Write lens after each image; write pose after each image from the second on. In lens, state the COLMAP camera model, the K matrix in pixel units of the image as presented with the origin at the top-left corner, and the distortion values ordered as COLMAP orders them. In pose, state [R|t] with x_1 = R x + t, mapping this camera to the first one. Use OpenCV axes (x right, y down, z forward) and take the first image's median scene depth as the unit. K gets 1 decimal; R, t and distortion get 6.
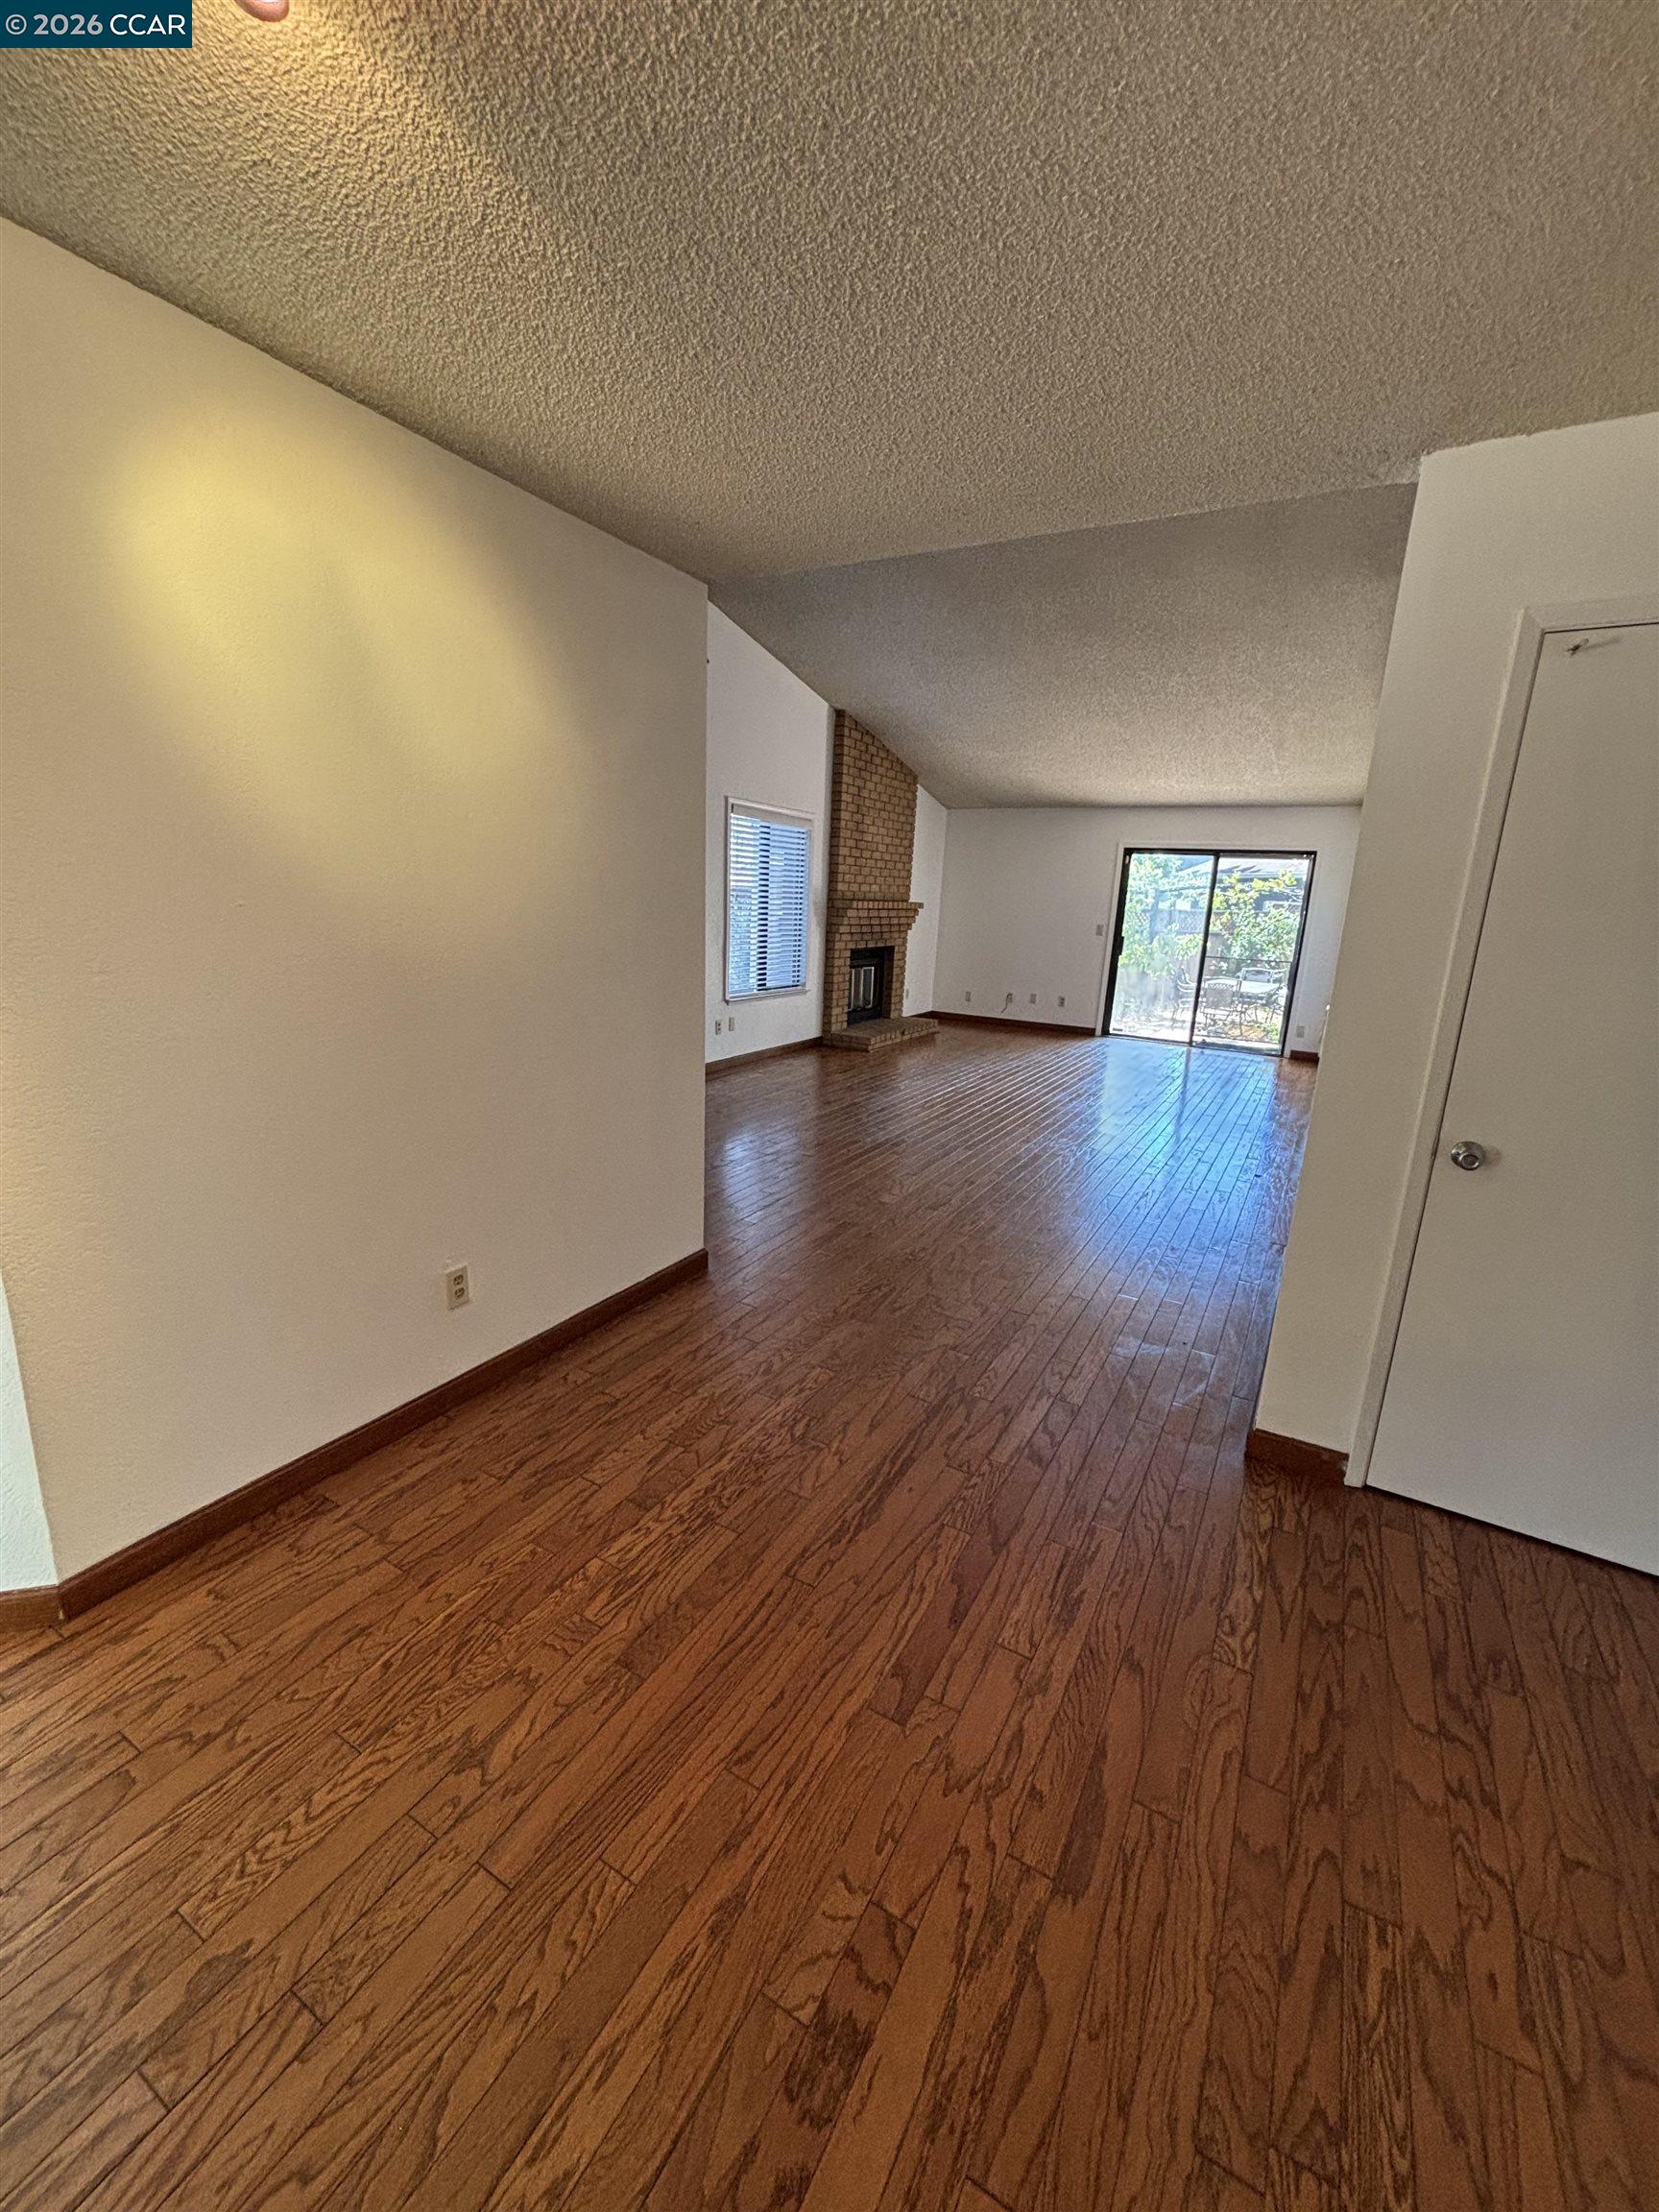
lens RADIAL K [[890.4, 0, 827.9], [0, 890.4, 1106.3], [0, 0, 1]] dist [0.000327, 0.000028]
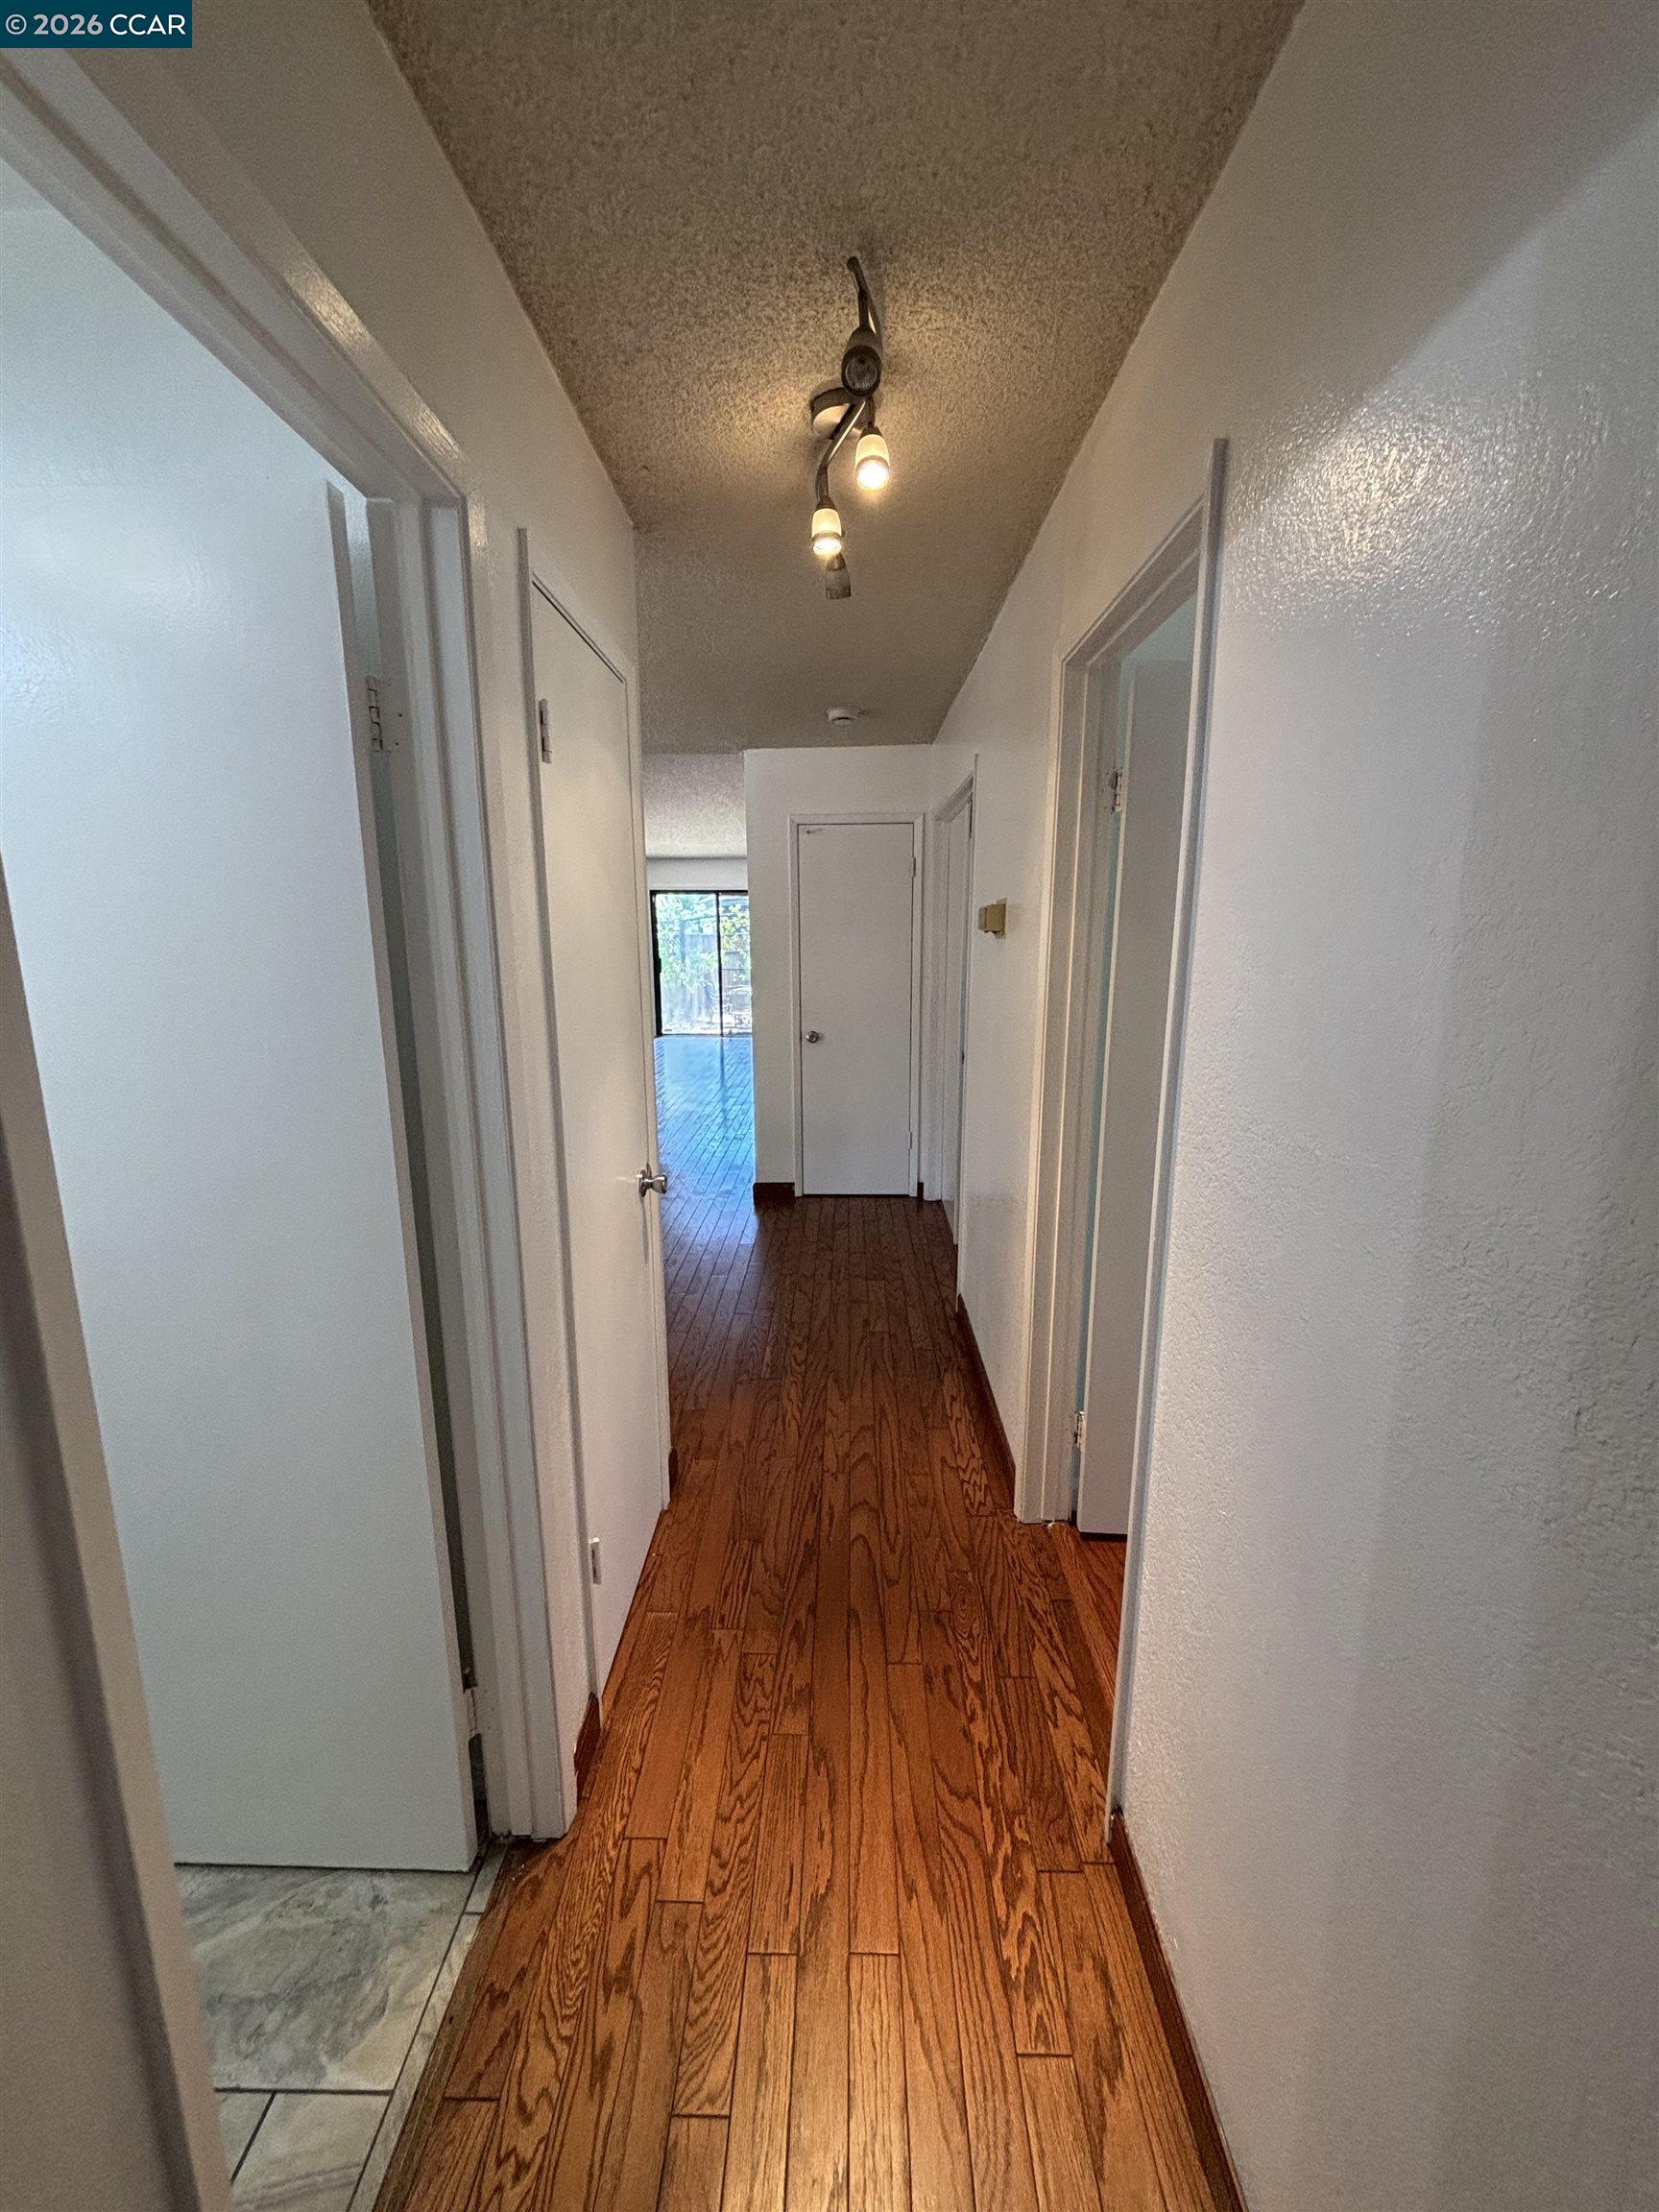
lens RADIAL K [[890.4, 0, 829.4], [0, 890.4, 1108.8], [0, 0, 1]] dist [0.000327, 0.000028]
pose [[0.875811, -0.145891, 0.460076, -0.078861], [0.158859, 0.987244, 0.010649, 0.049643], [-0.455761, 0.063761, 0.887816, -0.244422]]
